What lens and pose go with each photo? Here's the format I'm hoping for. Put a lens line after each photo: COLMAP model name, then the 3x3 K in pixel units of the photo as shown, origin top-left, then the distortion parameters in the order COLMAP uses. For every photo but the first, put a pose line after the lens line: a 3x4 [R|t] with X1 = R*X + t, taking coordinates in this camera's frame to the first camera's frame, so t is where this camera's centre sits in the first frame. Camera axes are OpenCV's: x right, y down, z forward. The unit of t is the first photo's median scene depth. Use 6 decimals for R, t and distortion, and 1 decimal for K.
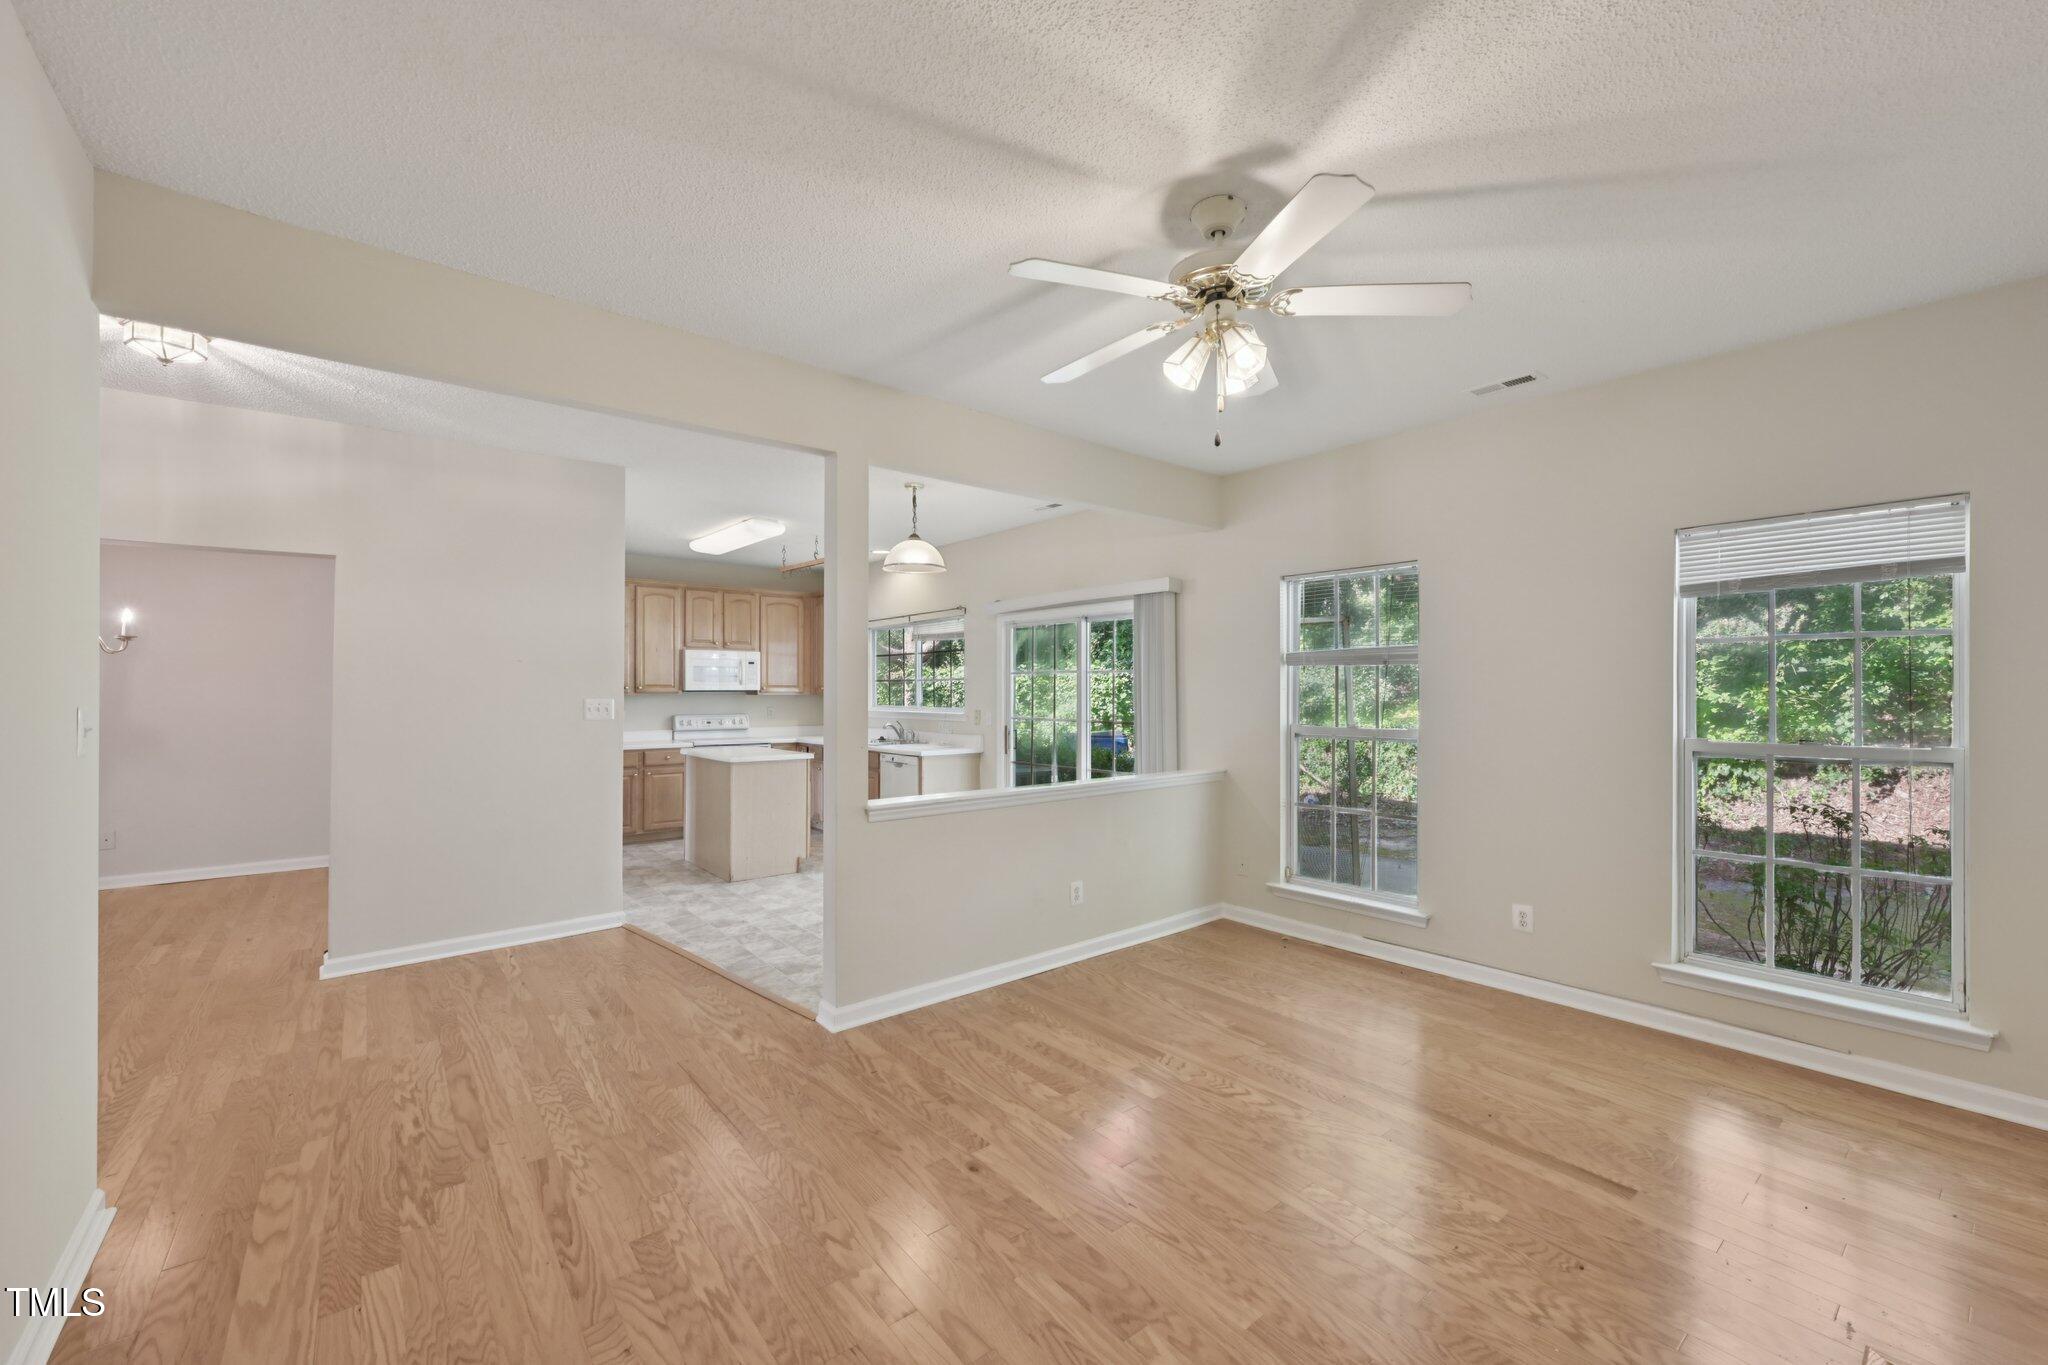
lens RADIAL K [[811.4, 0, 1022.9], [0, 811.4, 691.8], [0, 0, 1]] dist [-0.000364, -0.000009]
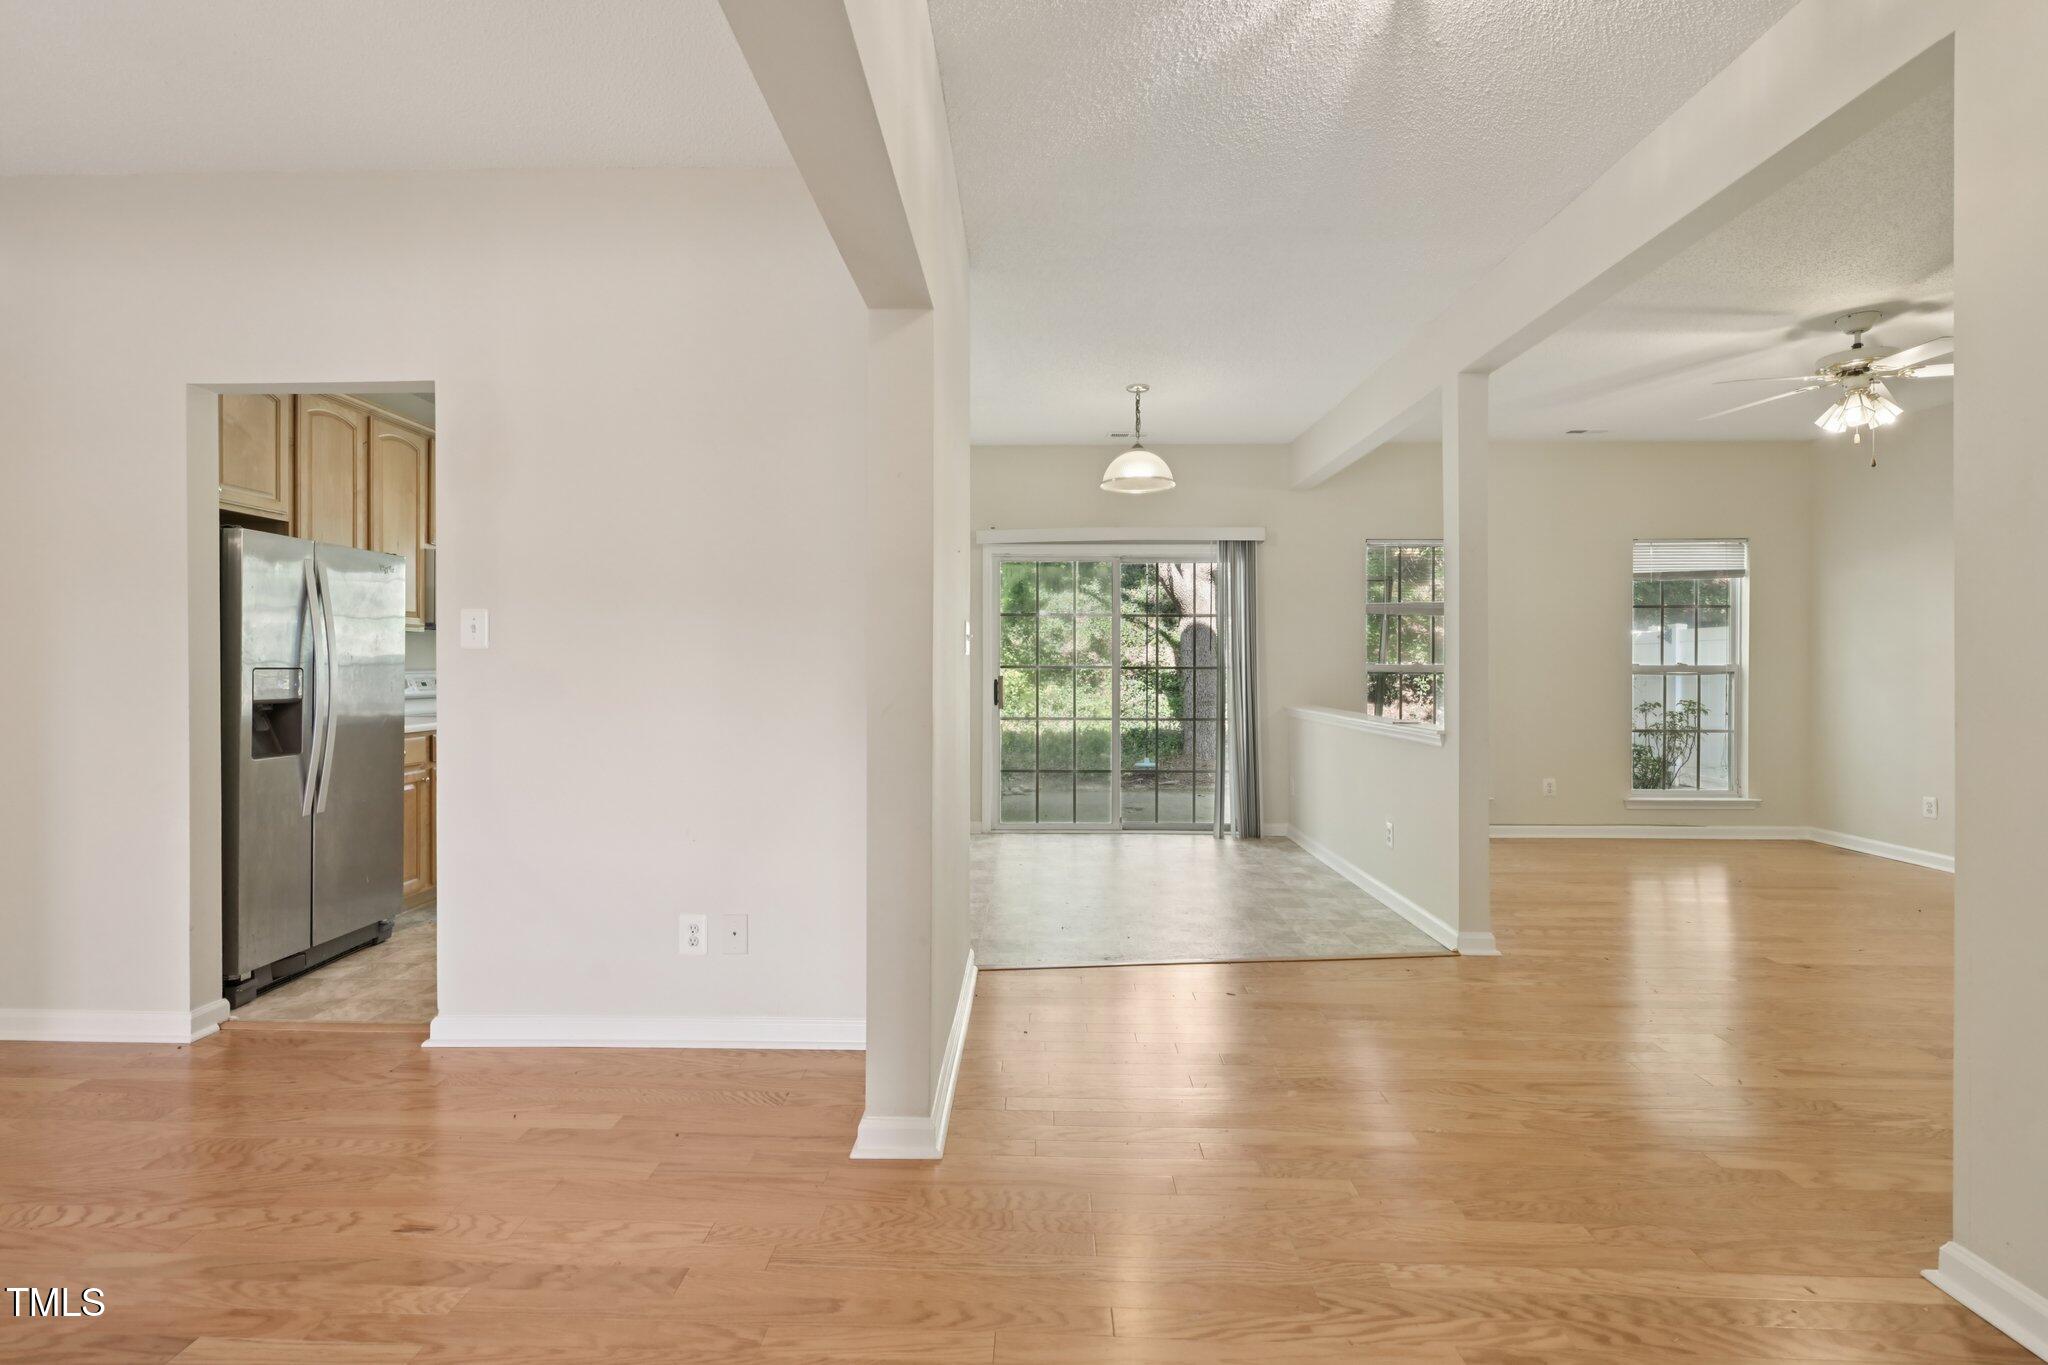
lens RADIAL K [[922.1, 0, 1021.0], [0, 922.1, 669.9], [0, 0, 1]] dist [-0.002328, 0.000879]
pose [[0.657534, -0.001841, 0.753423, -0.809603], [-0.001876, 0.999990, 0.004082, 0.035773], [-0.753422, -0.004097, 0.657524, 0.383213]]
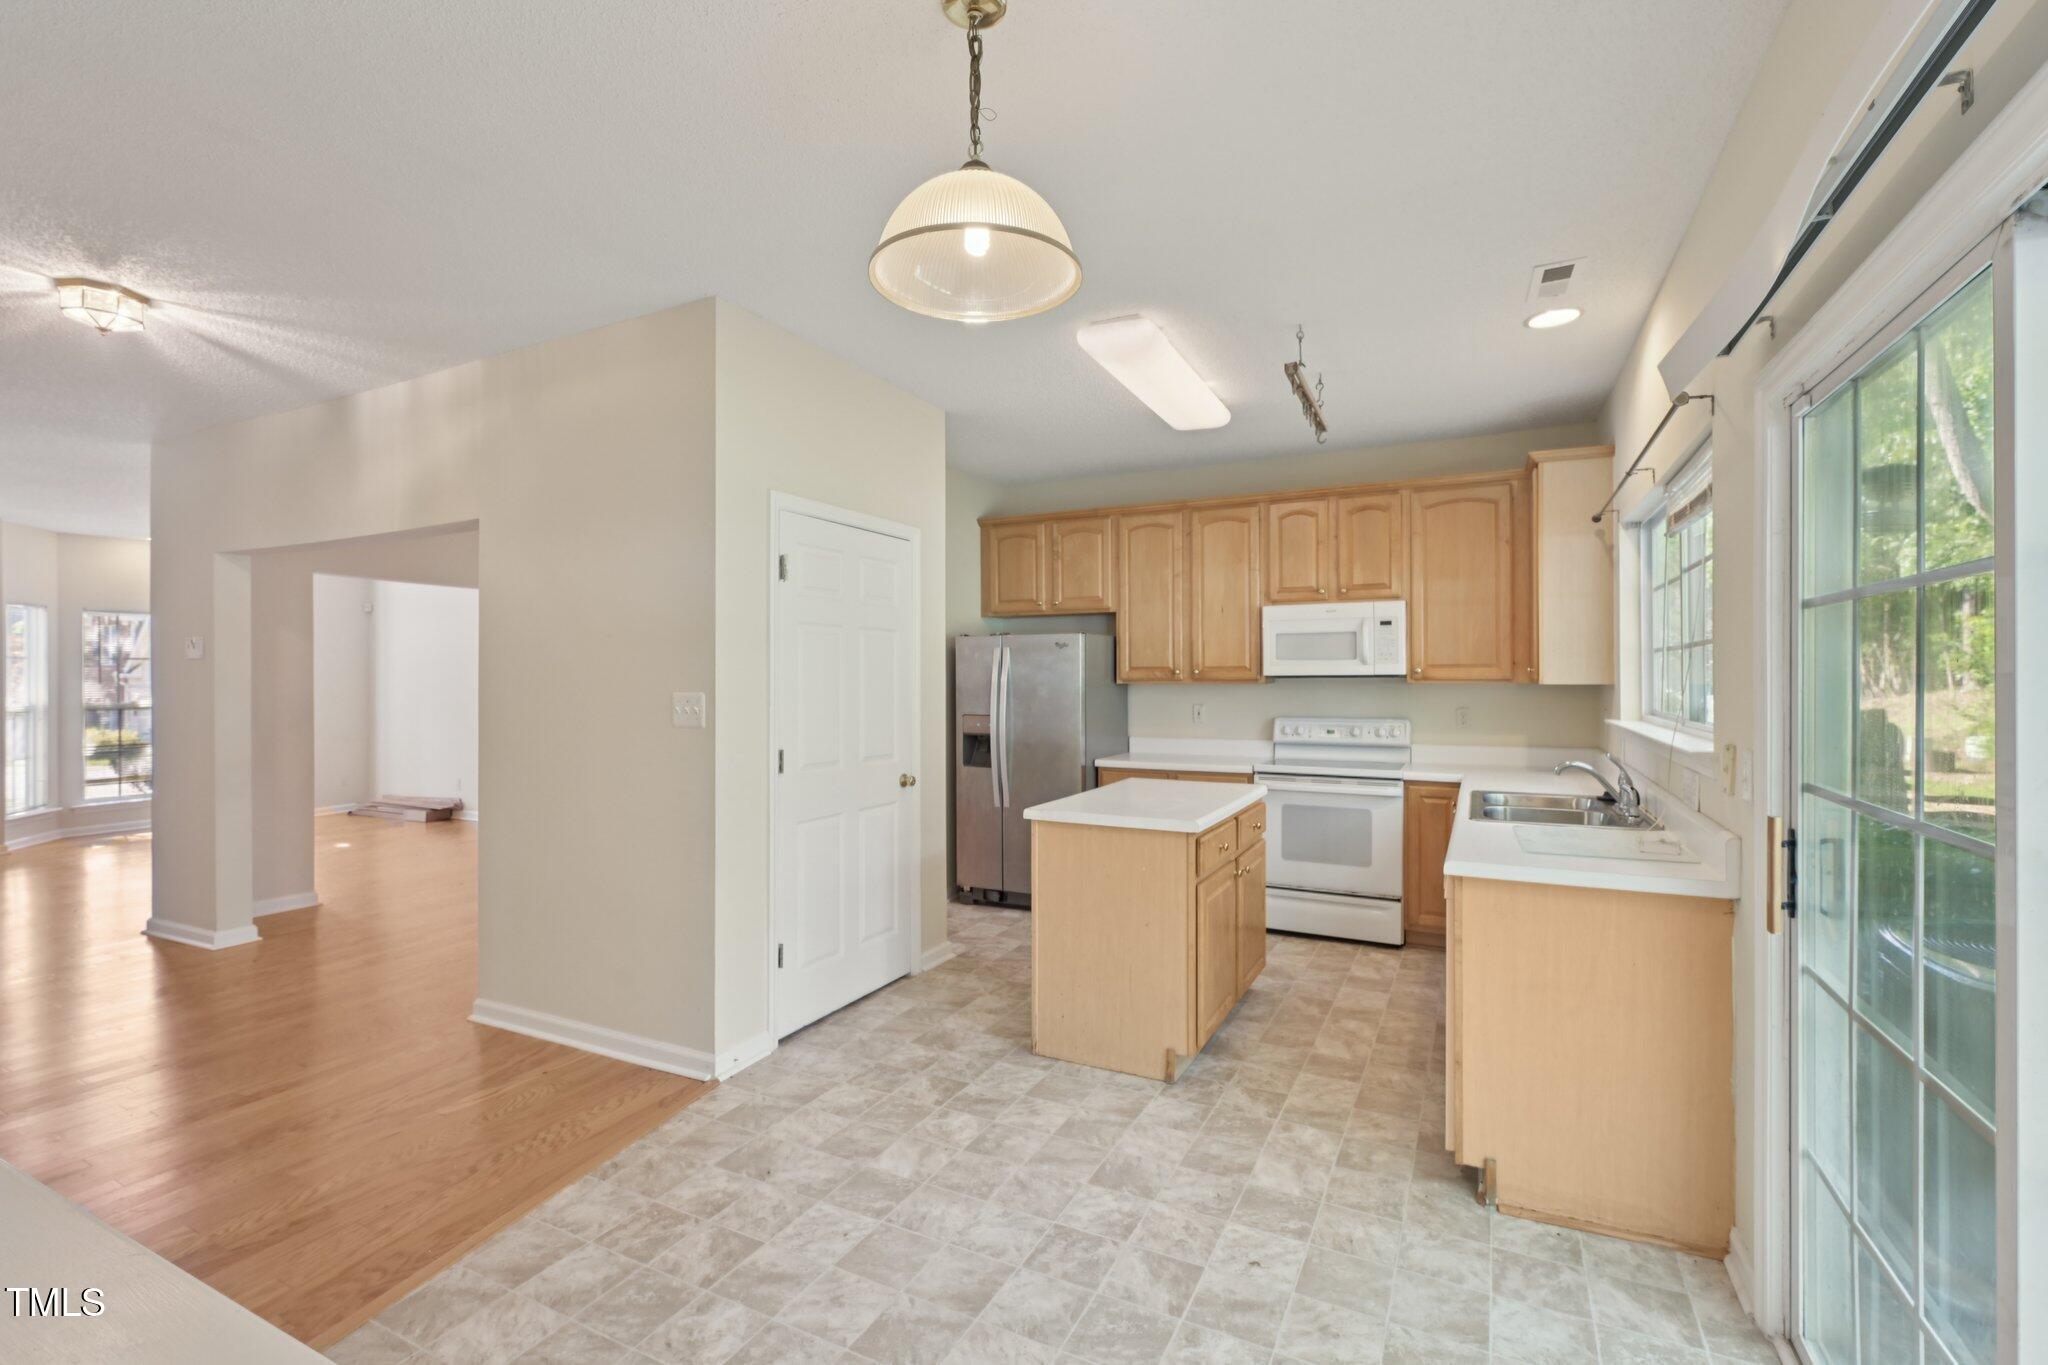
lens RADIAL K [[922.1, 0, 1008.8], [0, 922.1, 668.4], [0, 0, 1]] dist [-0.002328, 0.000879]
pose [[0.397440, -0.009628, -0.917578, 0.189218], [0.003353, 0.999954, -0.009040, -0.002646], [0.917622, 0.000516, 0.397454, 0.861048]]
